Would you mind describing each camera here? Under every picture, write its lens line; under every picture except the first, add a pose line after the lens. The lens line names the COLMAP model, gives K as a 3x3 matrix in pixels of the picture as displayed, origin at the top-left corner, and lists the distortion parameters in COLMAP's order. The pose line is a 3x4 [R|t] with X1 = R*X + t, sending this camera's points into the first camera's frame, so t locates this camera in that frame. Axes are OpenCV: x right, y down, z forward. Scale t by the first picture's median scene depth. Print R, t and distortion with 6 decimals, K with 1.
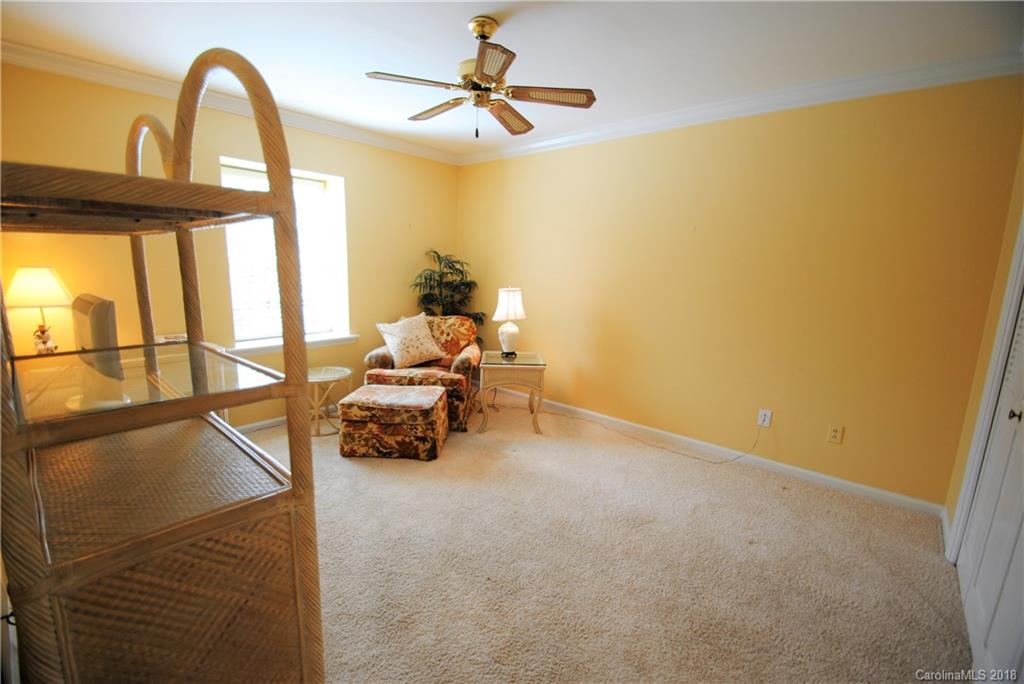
lens RADIAL K [[448.6, 0, 497.1], [0, 448.6, 345.2], [0, 0, 1]] dist [0.016758, -0.016511]
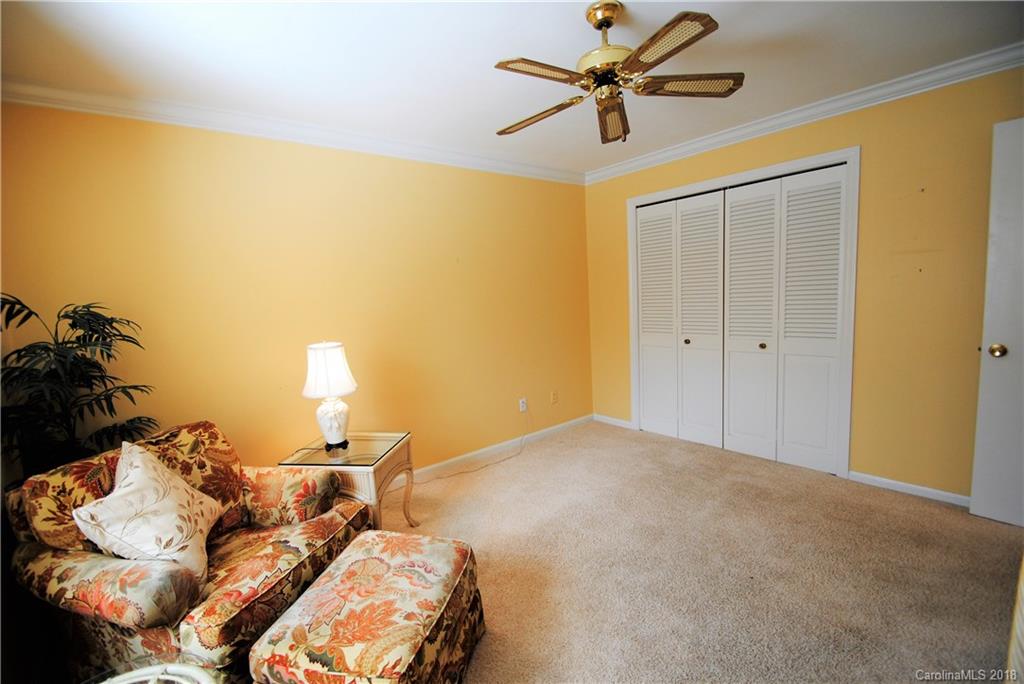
lens RADIAL K [[448.6, 0, 497.1], [0, 448.6, 345.2], [0, 0, 1]] dist [0.016758, -0.016511]
pose [[0.148358, -0.138565, 0.979178, -0.626353], [0.252449, 0.962637, 0.097975, -0.139466], [-0.956169, 0.232658, 0.177795, 0.757715]]
